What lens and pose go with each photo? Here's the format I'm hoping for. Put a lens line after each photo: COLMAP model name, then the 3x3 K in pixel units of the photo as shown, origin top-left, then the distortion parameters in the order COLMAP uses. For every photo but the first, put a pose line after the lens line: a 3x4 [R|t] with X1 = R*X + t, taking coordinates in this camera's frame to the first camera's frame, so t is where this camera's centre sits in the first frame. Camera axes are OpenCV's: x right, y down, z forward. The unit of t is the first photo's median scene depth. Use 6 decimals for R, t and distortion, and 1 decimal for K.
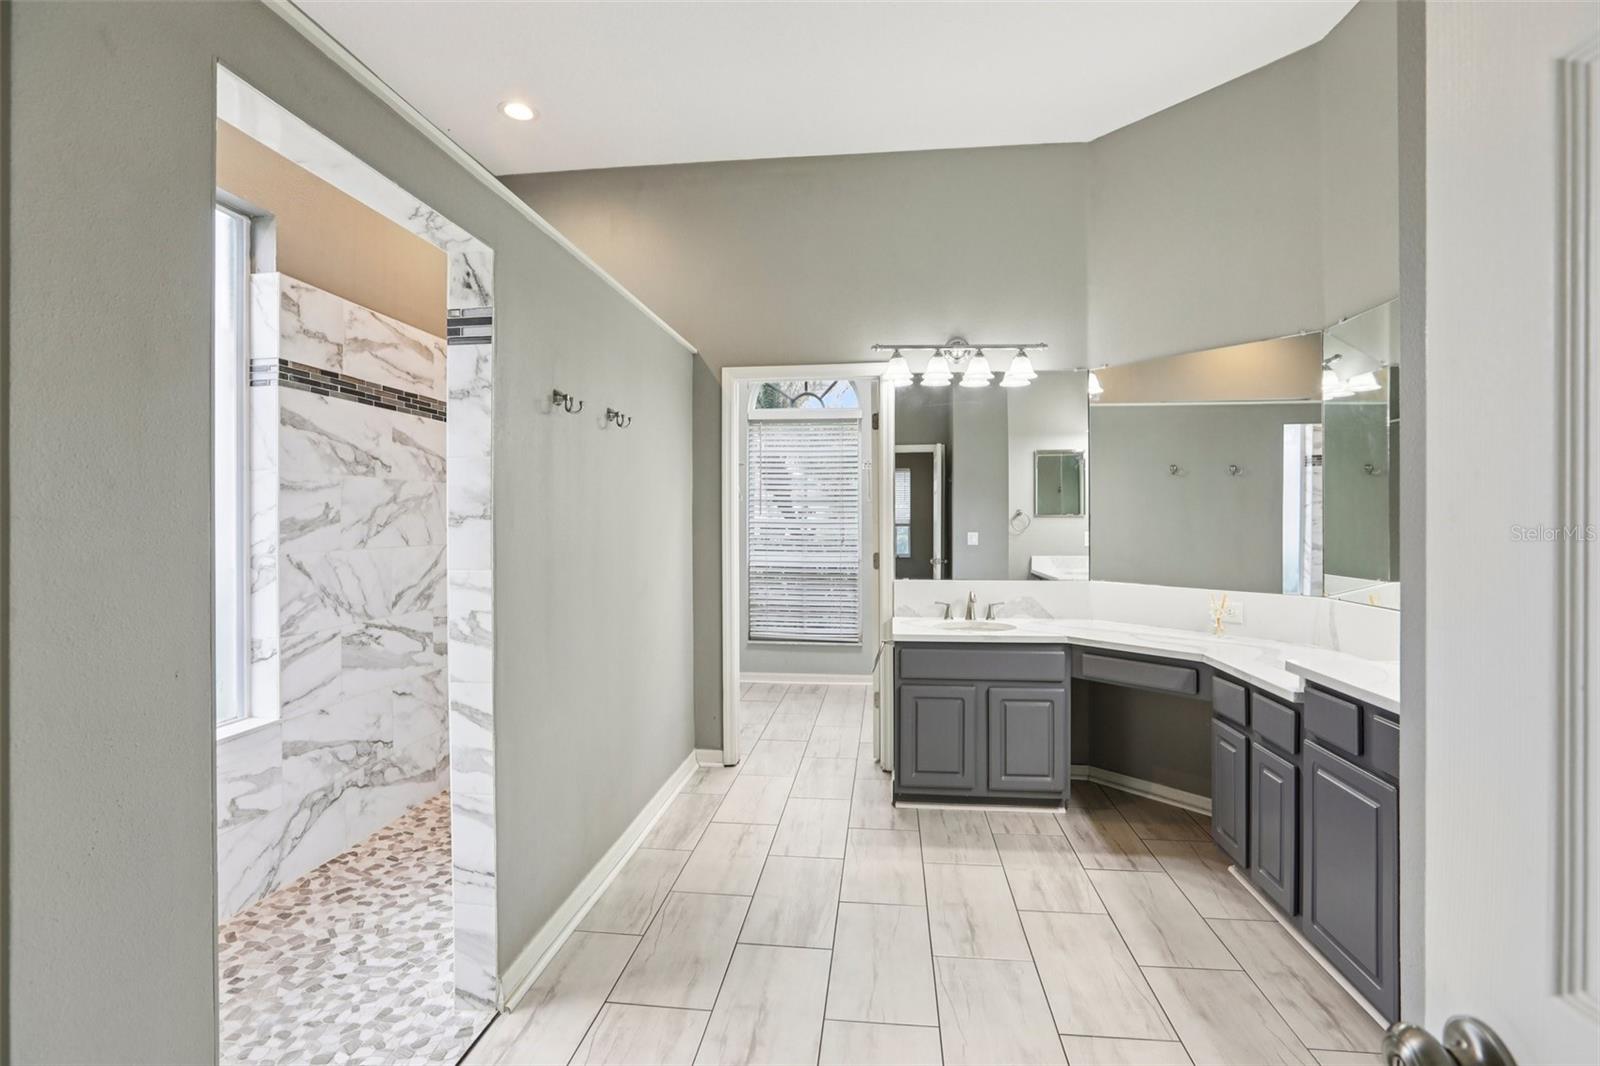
lens RADIAL K [[734.1, 0, 808.4], [0, 734.1, 519.3], [0, 0, 1]] dist [-0.022785, 0.003845]
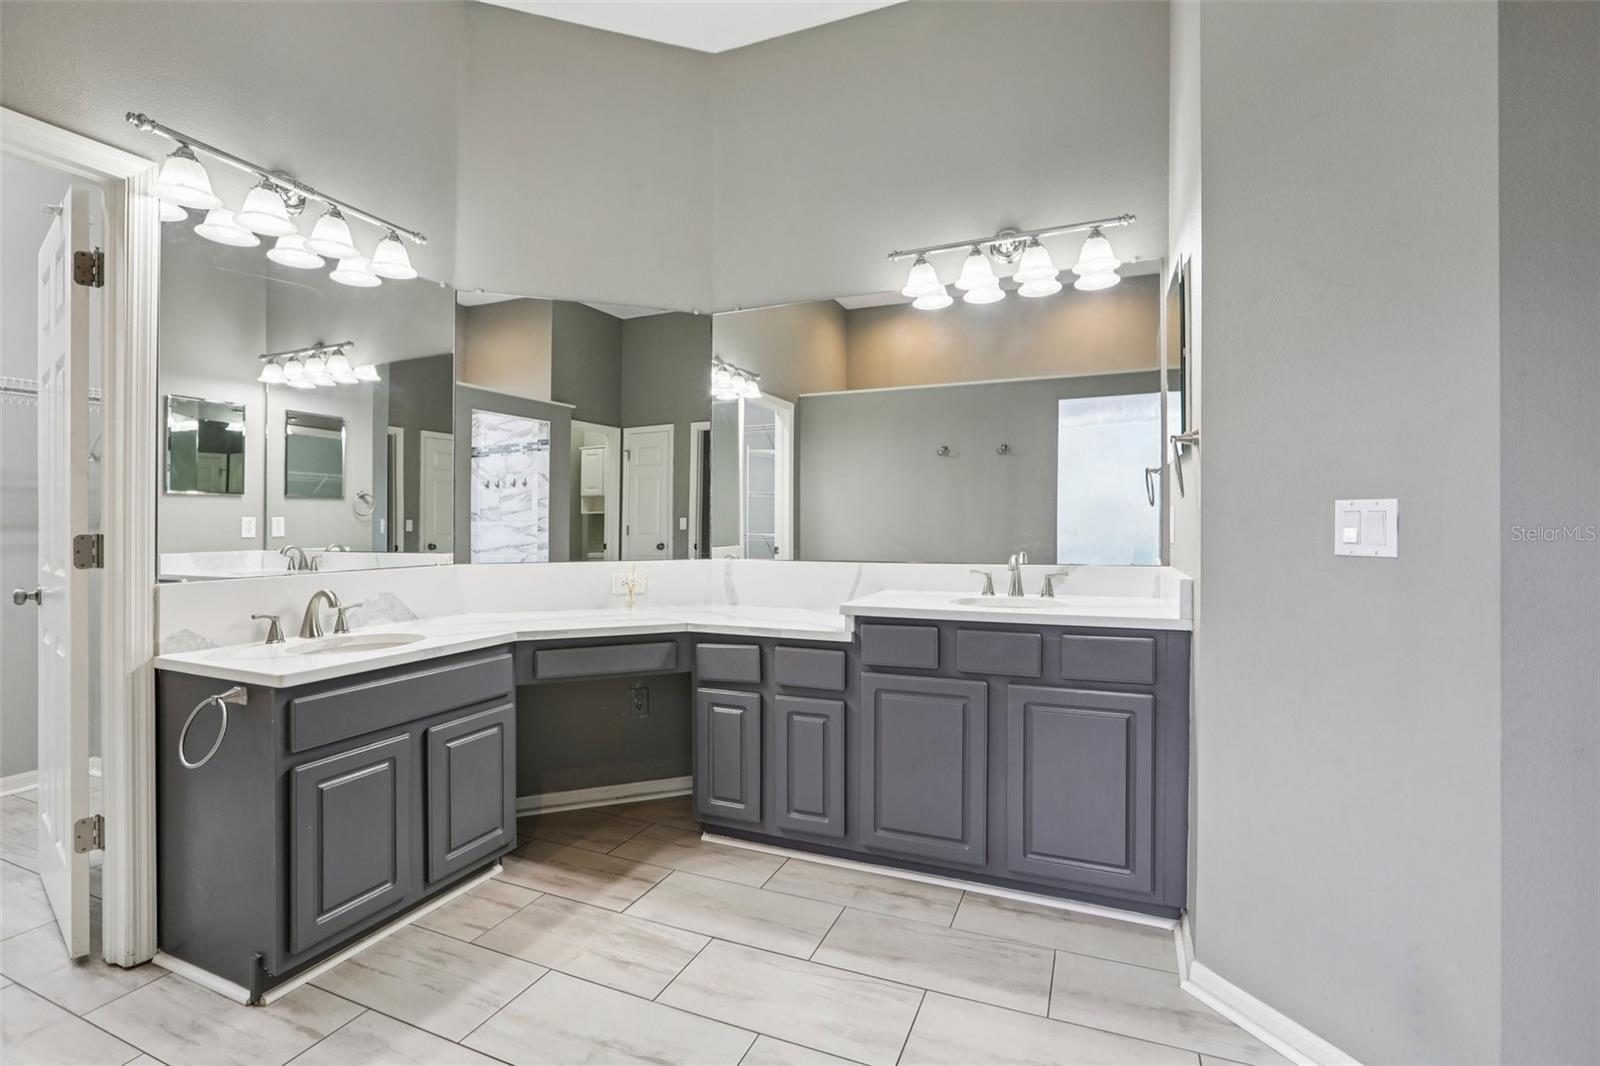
lens RADIAL K [[734.1, 0, 807.6], [0, 734.1, 516.1], [0, 0, 1]] dist [-0.022785, 0.003845]
pose [[0.291484, 0.007394, 0.956547, -0.317934], [-0.000157, 0.999970, -0.007681, 0.052144], [-0.956576, 0.002088, 0.291477, 0.559852]]
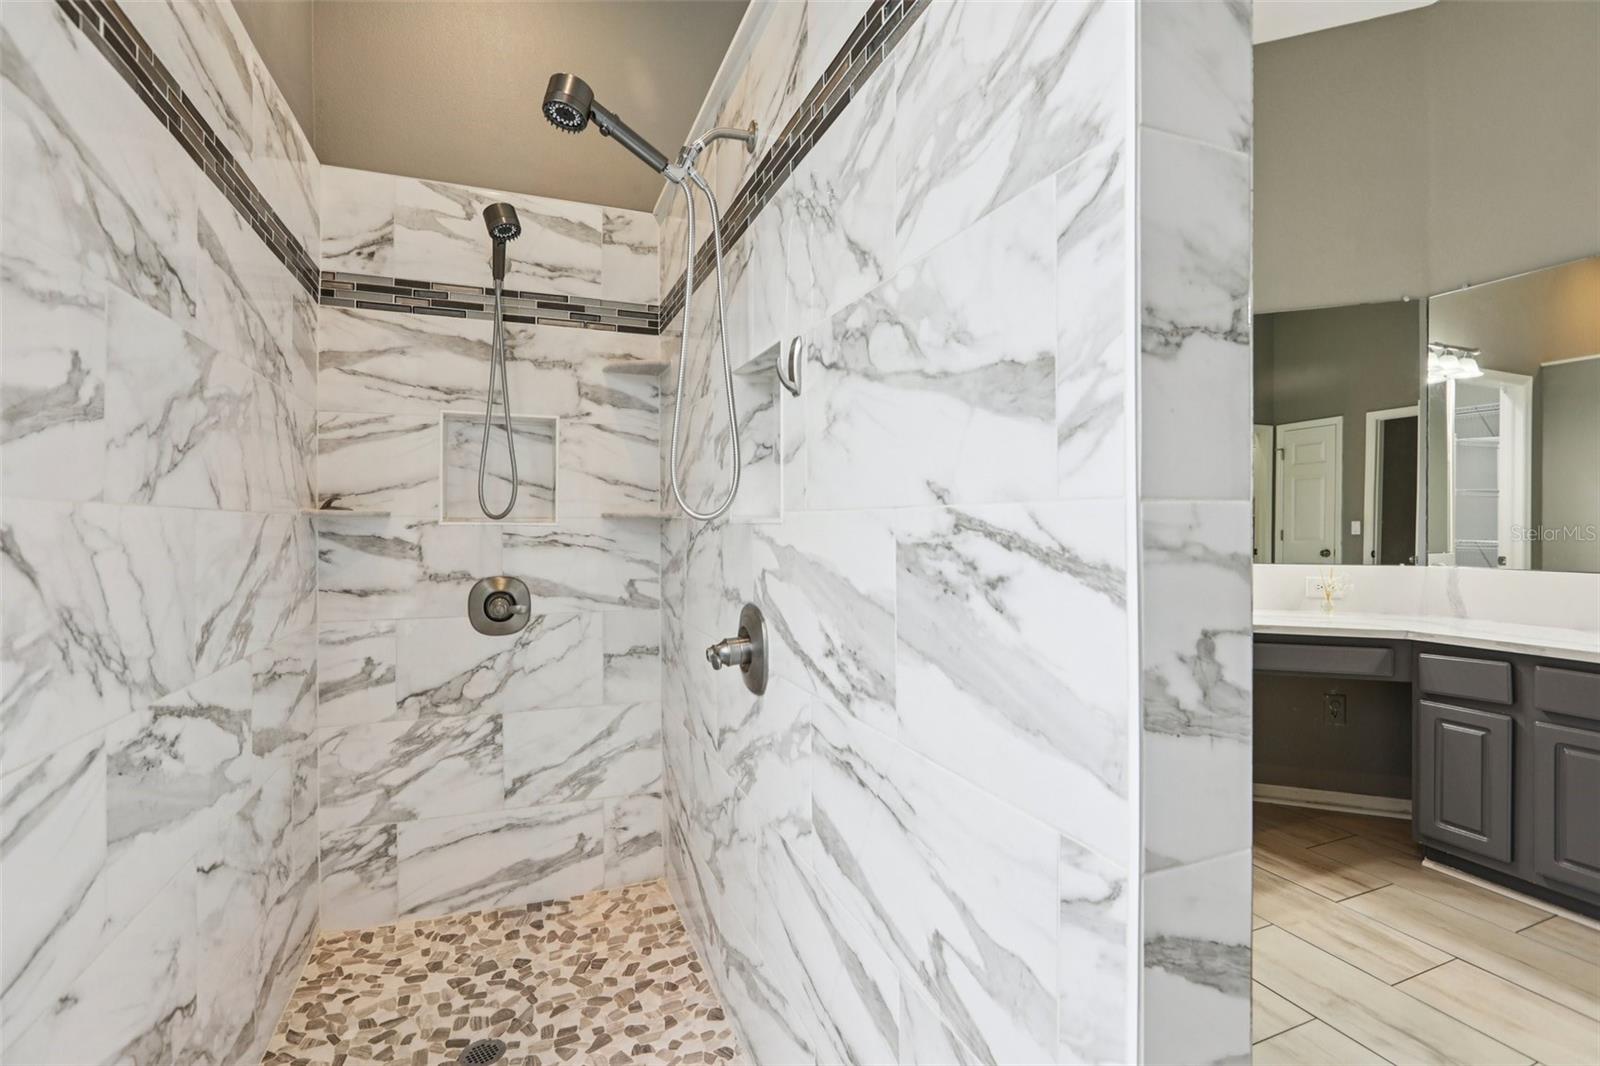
lens RADIAL K [[734.1, 0, 816.5], [0, 734.1, 523.0], [0, 0, 1]] dist [-0.022785, 0.003845]
pose [[0.878903, 0.001521, 0.476998, -0.514120], [0.001351, 0.999983, -0.005677, 0.054993], [-0.476998, 0.005634, 0.878886, 0.548530]]
